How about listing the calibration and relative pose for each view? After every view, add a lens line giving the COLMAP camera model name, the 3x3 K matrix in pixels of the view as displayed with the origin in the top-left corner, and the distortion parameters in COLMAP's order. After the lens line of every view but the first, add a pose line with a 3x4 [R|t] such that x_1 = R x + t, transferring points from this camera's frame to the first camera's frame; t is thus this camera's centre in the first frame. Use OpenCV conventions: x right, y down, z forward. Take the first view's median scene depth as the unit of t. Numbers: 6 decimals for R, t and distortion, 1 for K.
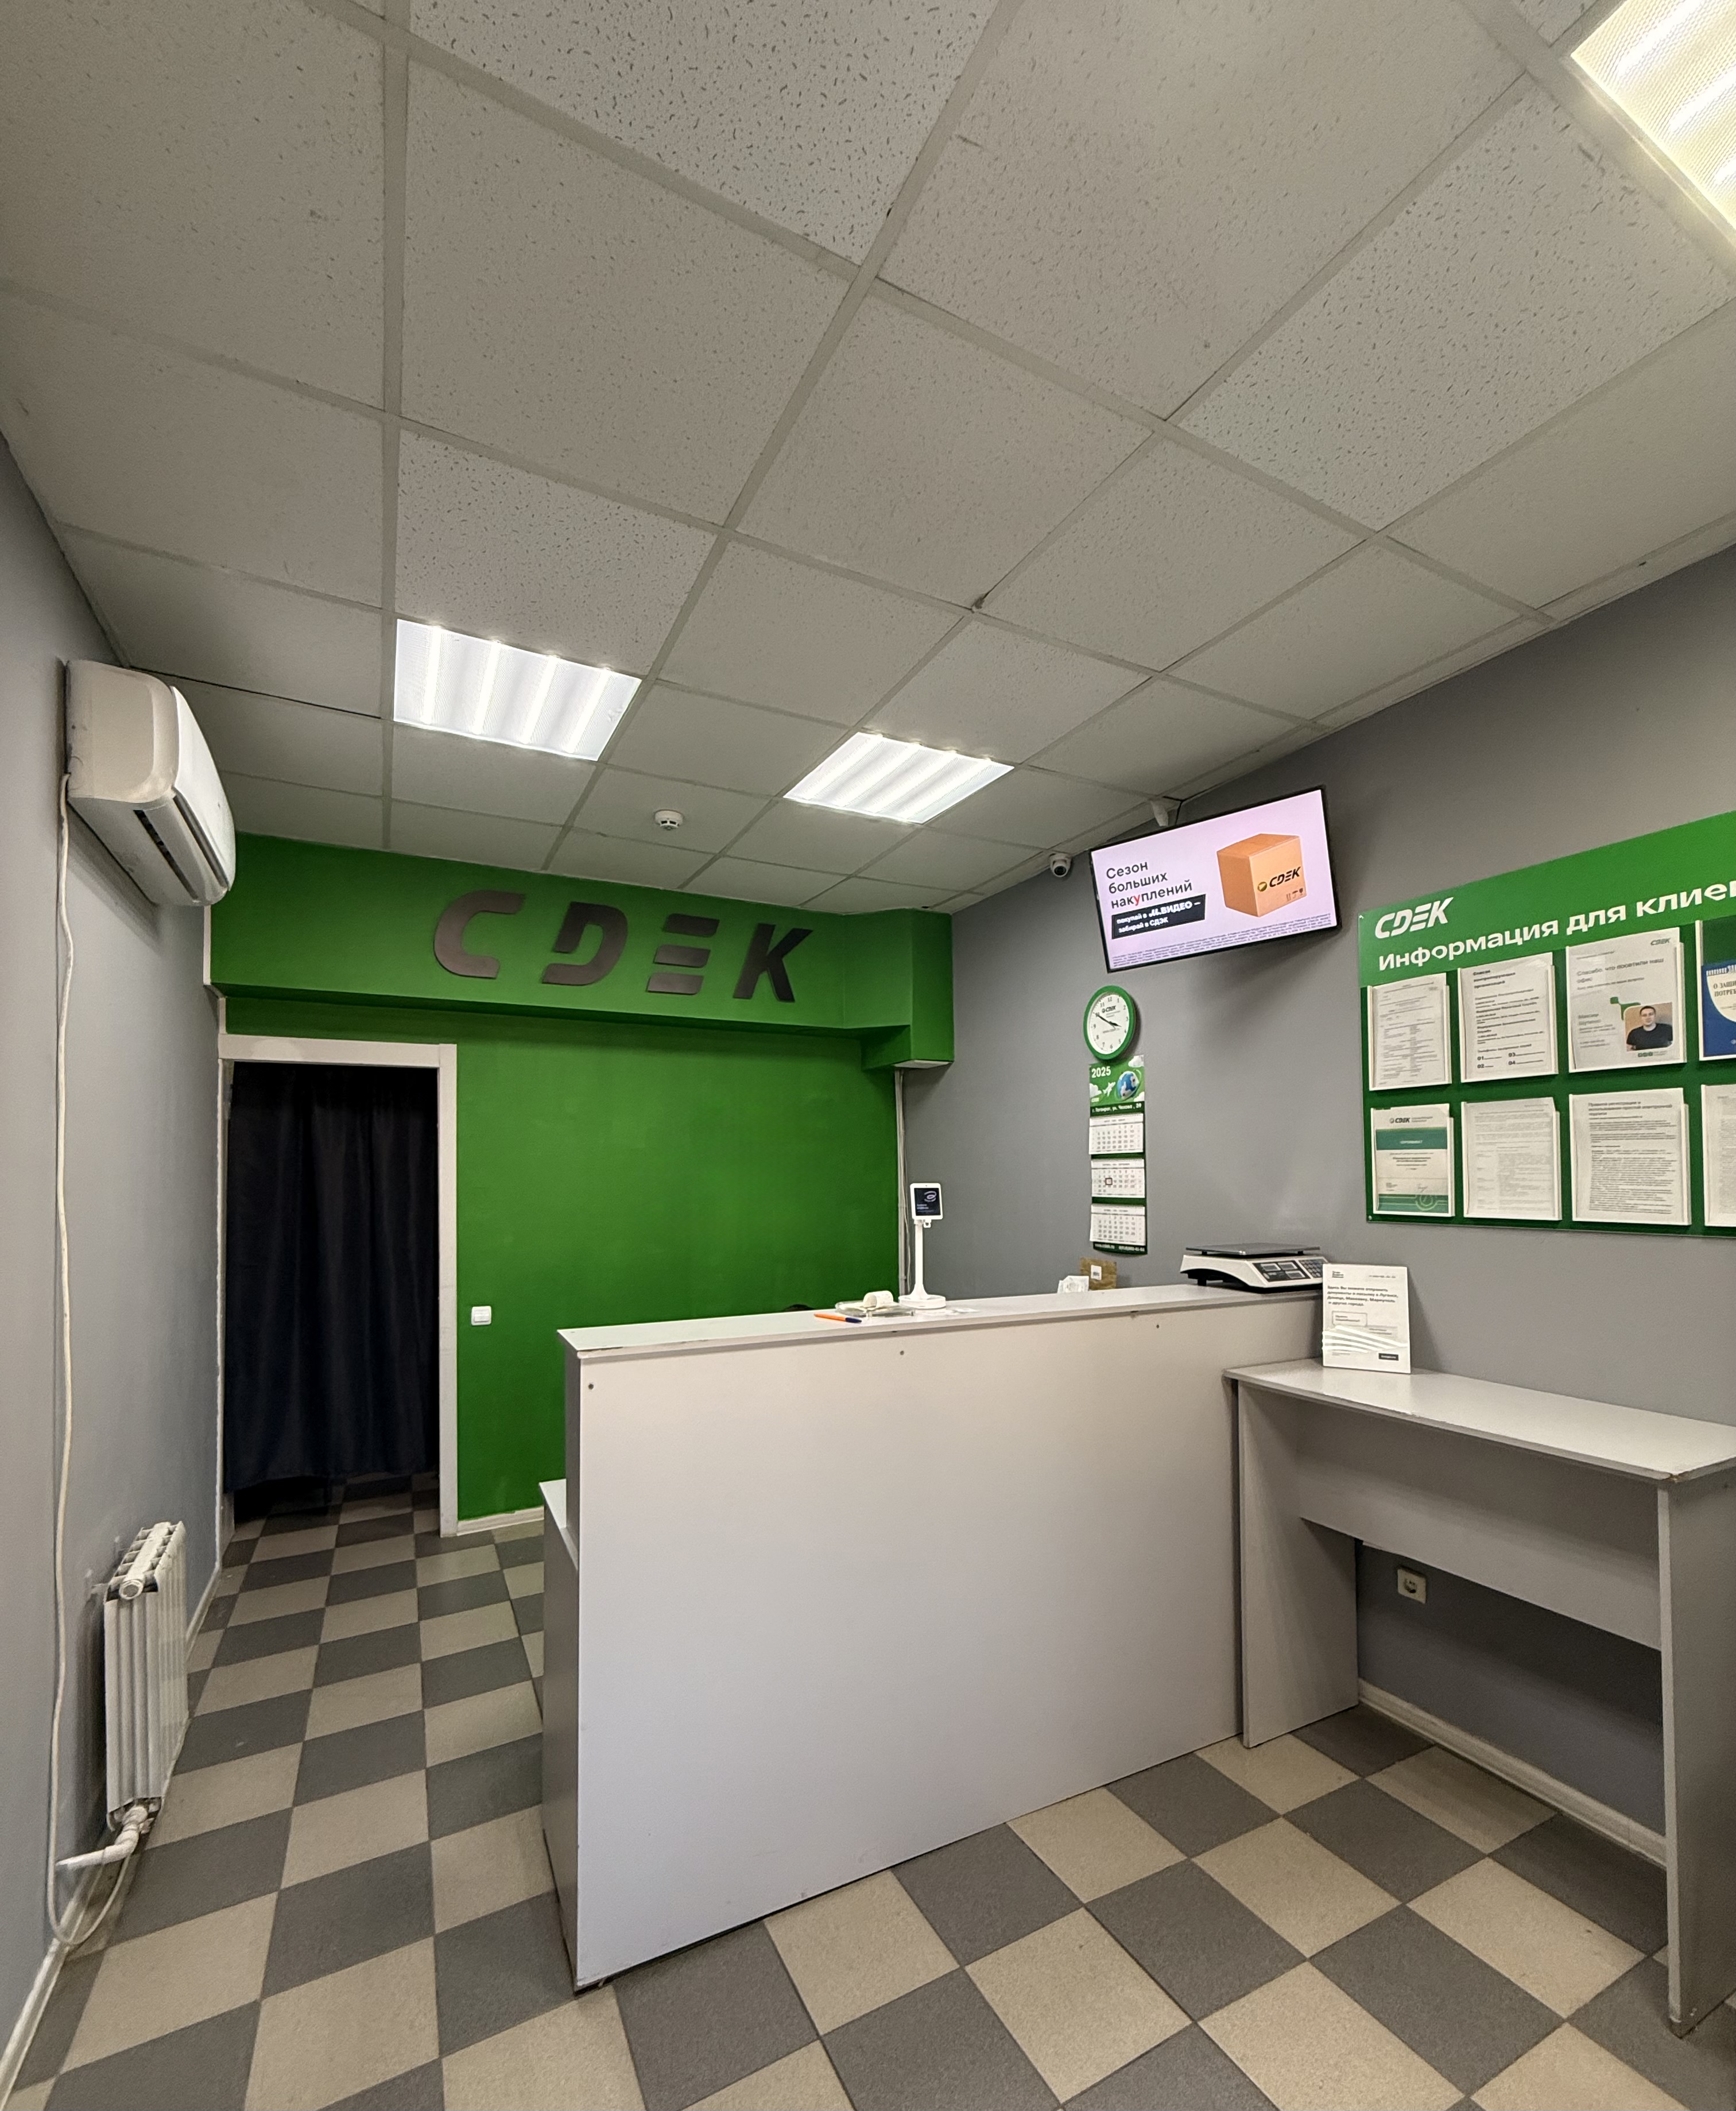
lens RADIAL K [[916.4, 0, 867.6], [0, 916.4, 1142.6], [0, 0, 1]] dist [-0.002431, 0.000472]
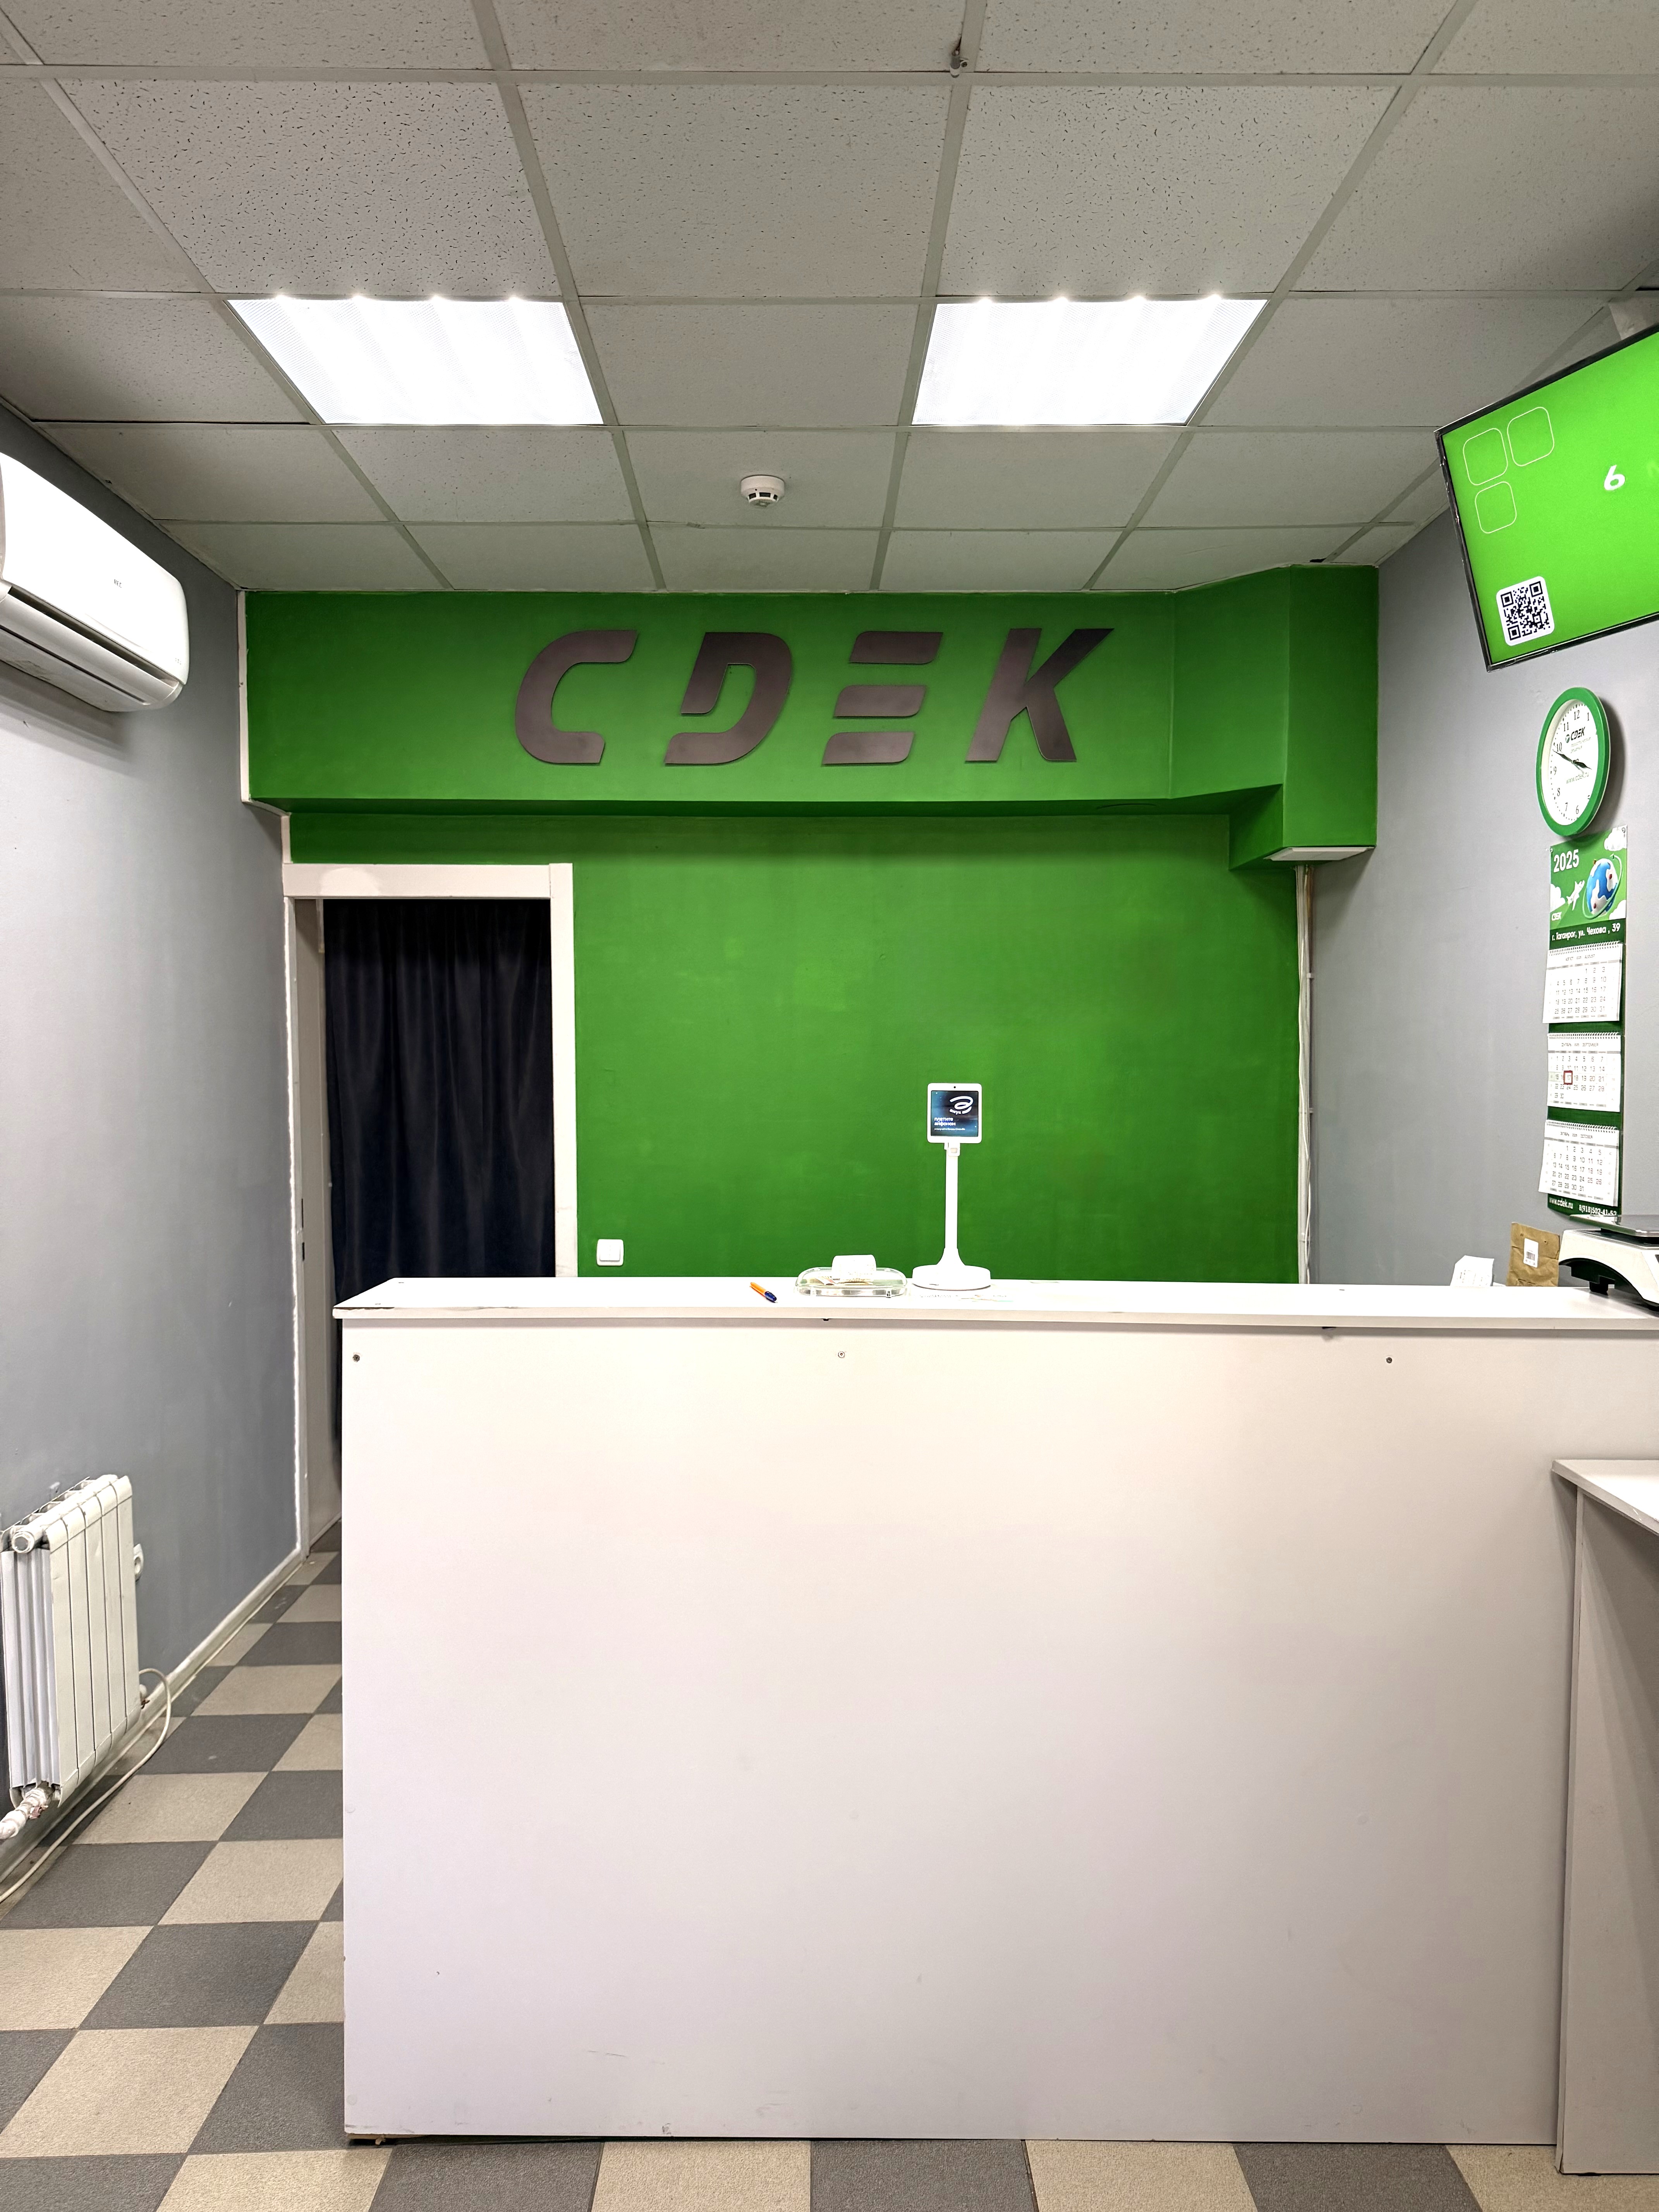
lens RADIAL K [[1546.3, 0, 829.5], [0, 1546.3, 1106.0], [0, 0, 1]] dist [0.036089, -0.041297]
pose [[0.891598, 0.024828, -0.452148, 0.293666], [0.010355, 0.997117, 0.075172, -0.011356], [0.452710, -0.071705, 0.888770, 0.043880]]
